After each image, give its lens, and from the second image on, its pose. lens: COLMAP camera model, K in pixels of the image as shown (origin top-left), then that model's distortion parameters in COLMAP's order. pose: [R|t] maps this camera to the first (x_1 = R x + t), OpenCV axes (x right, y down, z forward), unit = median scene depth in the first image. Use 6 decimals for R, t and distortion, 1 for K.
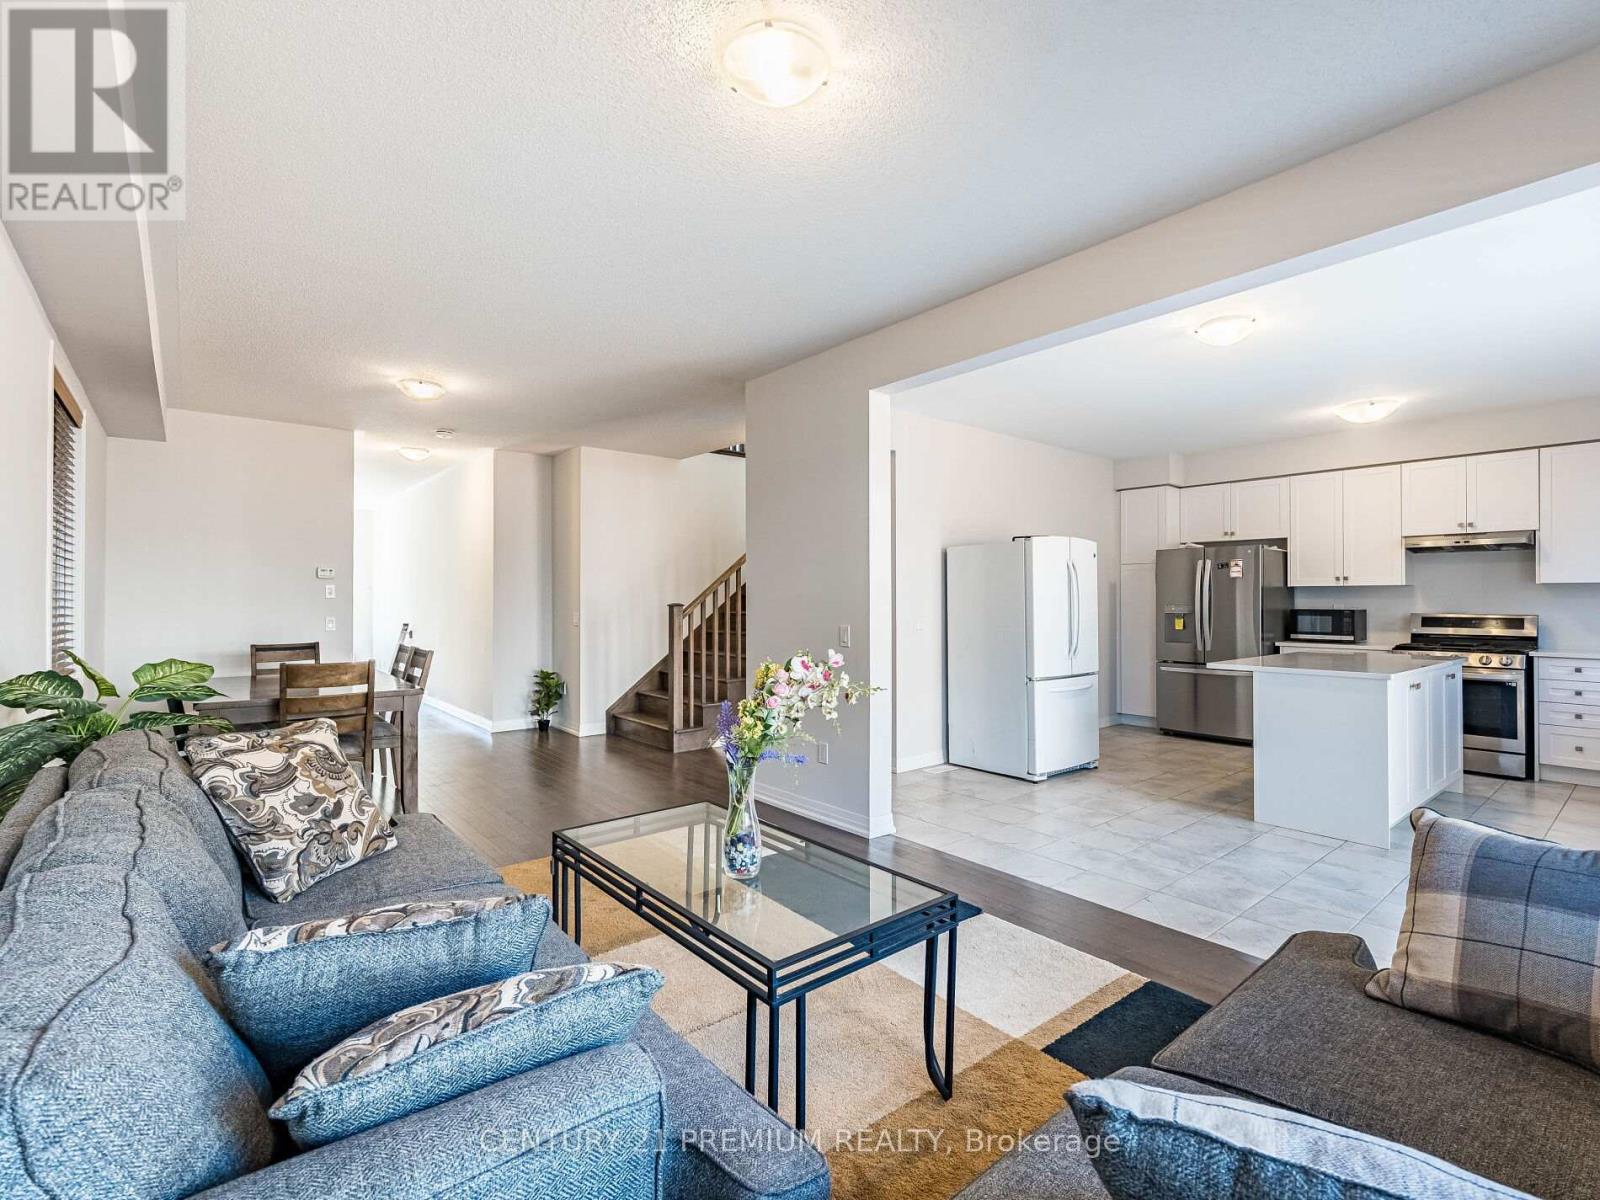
lens RADIAL K [[743.8, 0, 789.6], [0, 743.8, 596.6], [0, 0, 1]] dist [0.001776, -0.000163]
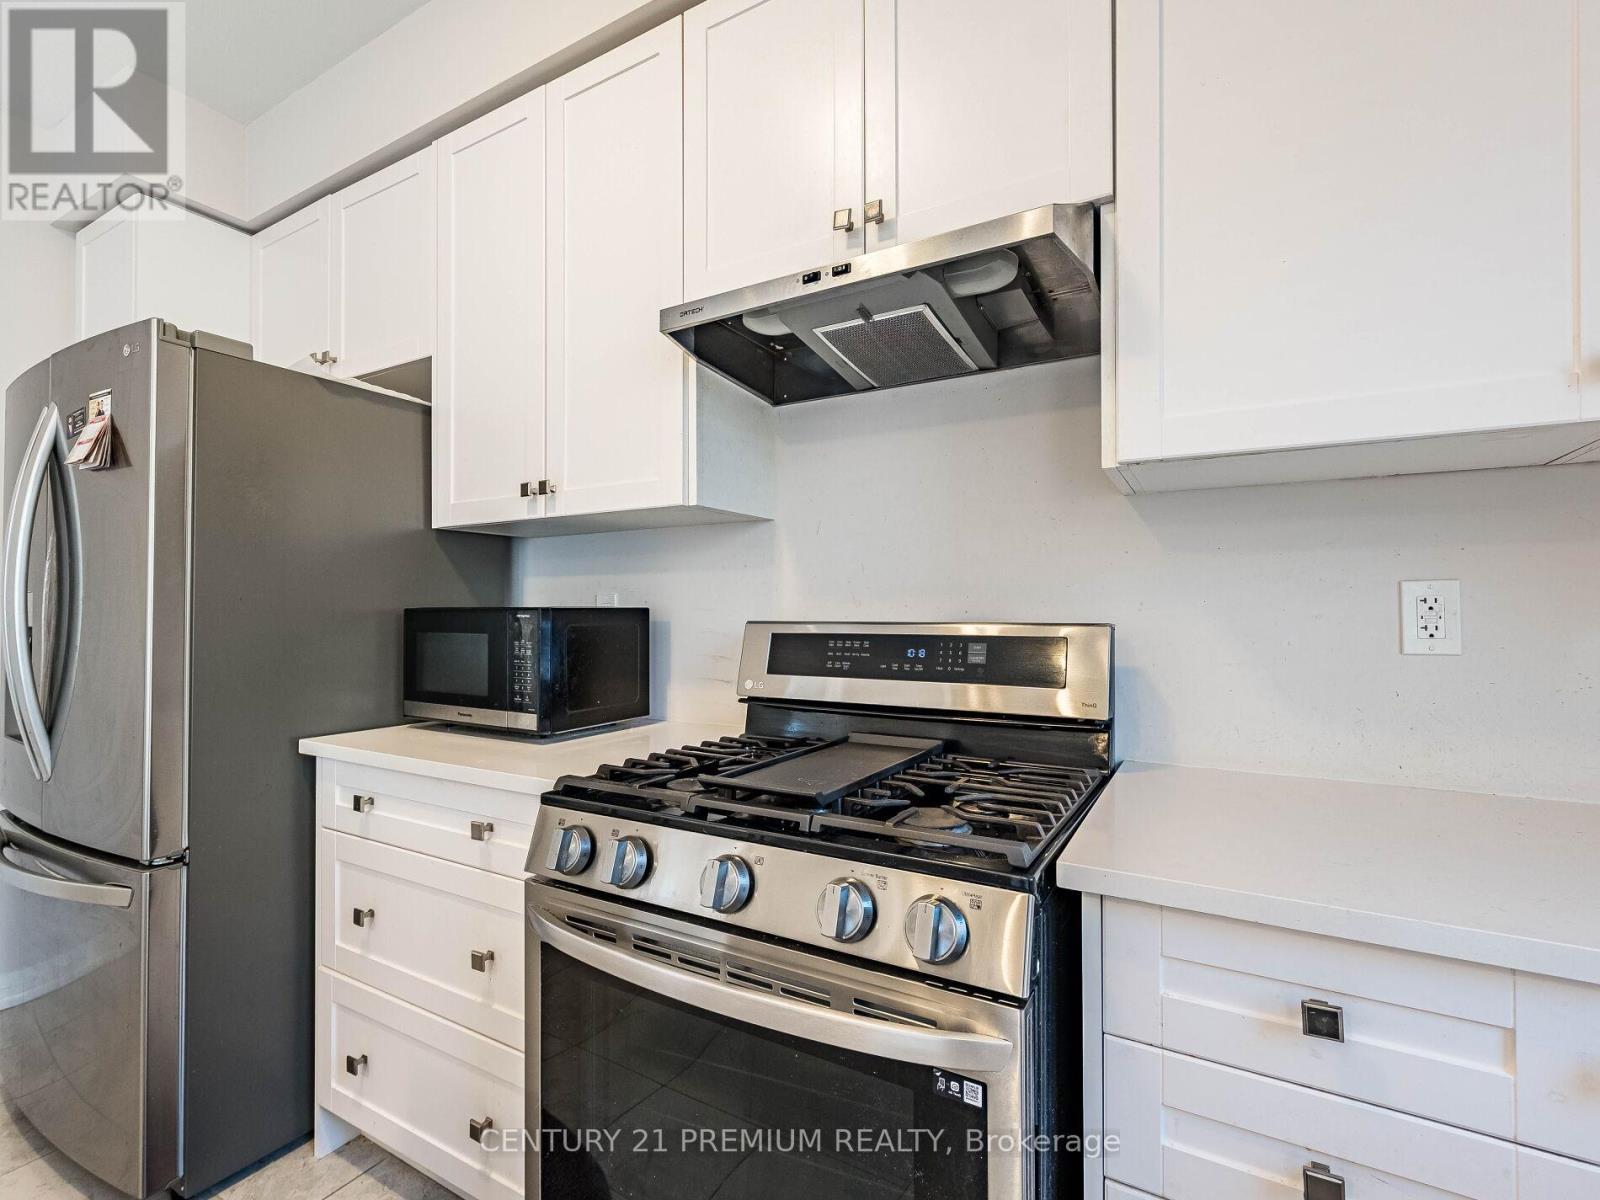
lens RADIAL K [[748.2, 0, 800.0], [0, 748.2, 600.0], [0, 0, 1]] dist [-0.000170, -0.000083]
pose [[0.927825, 0.009517, 0.372895, 0.767482], [-0.002940, 0.999830, -0.018201, 0.020128], [-0.373005, 0.015791, 0.927695, 0.758818]]
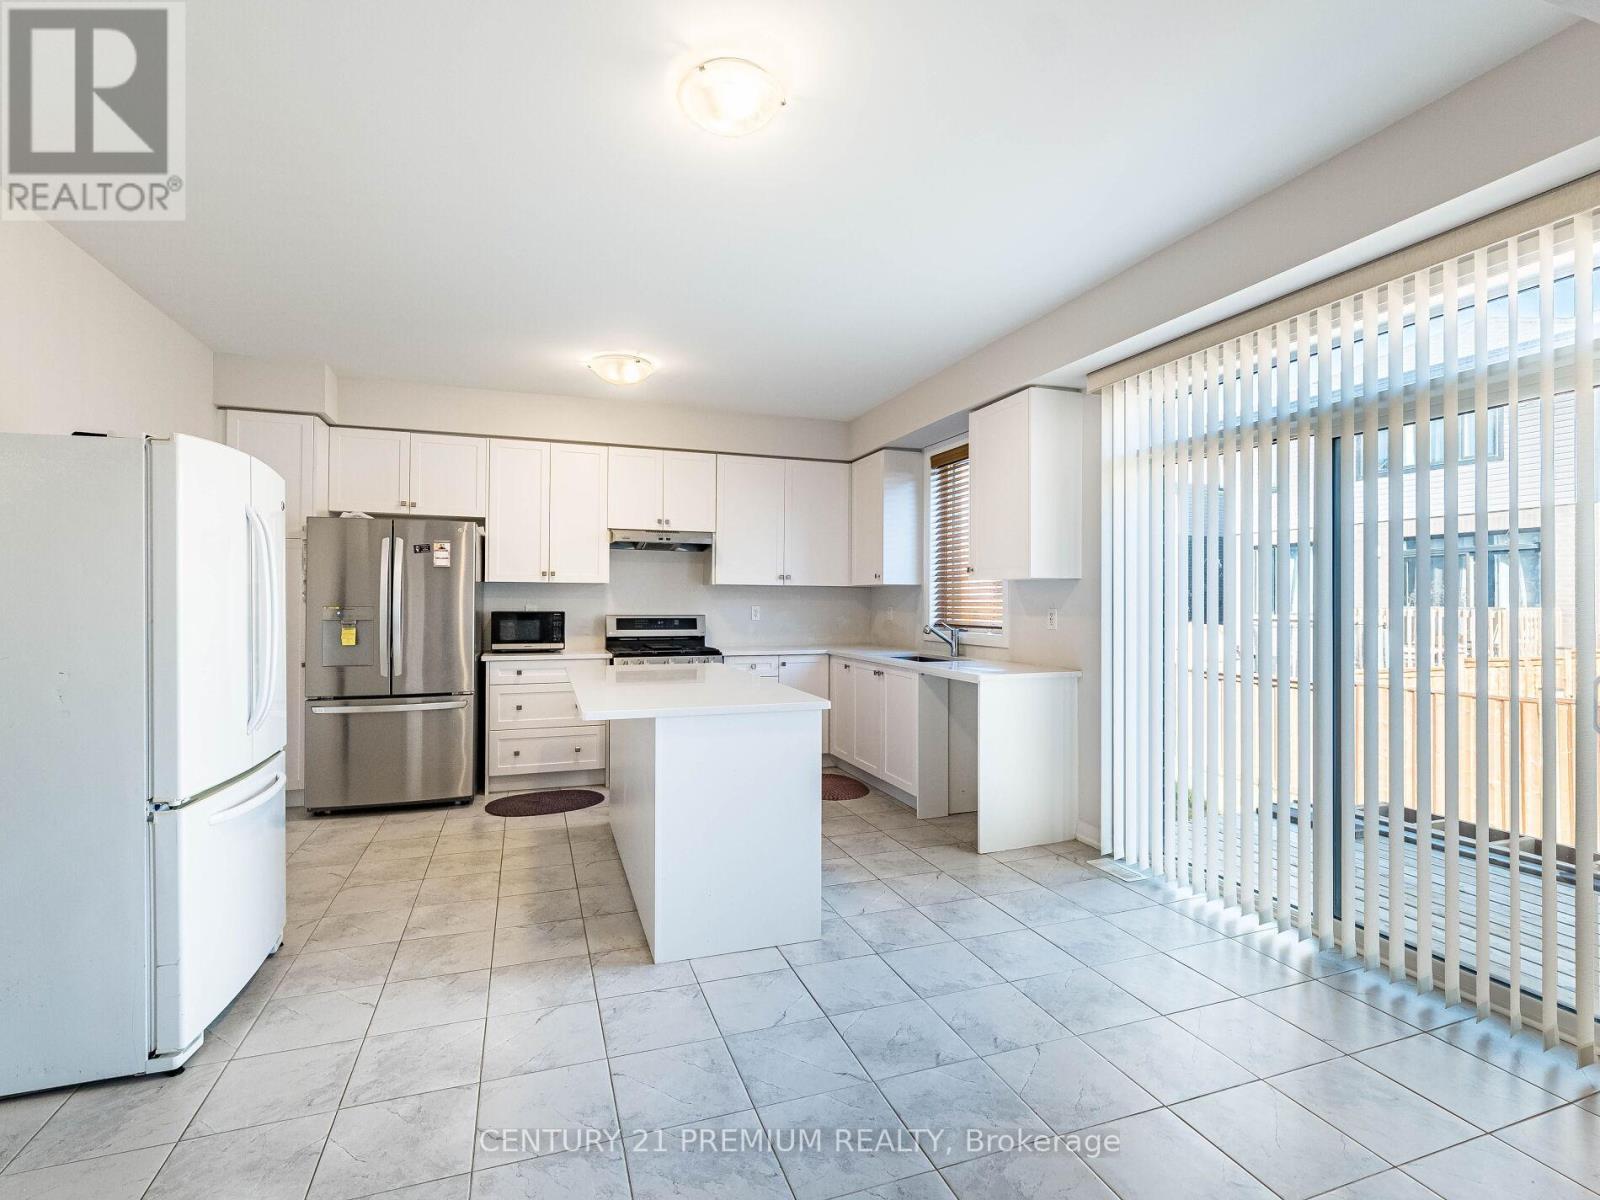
lens RADIAL K [[743.8, 0, 789.6], [0, 743.8, 596.6], [0, 0, 1]] dist [0.001776, -0.000163]
pose [[0.332554, 0.006842, 0.943059, 0.061295], [-0.008164, 0.999957, -0.004375, 0.002554], [-0.943049, -0.006244, 0.332595, 0.501668]]
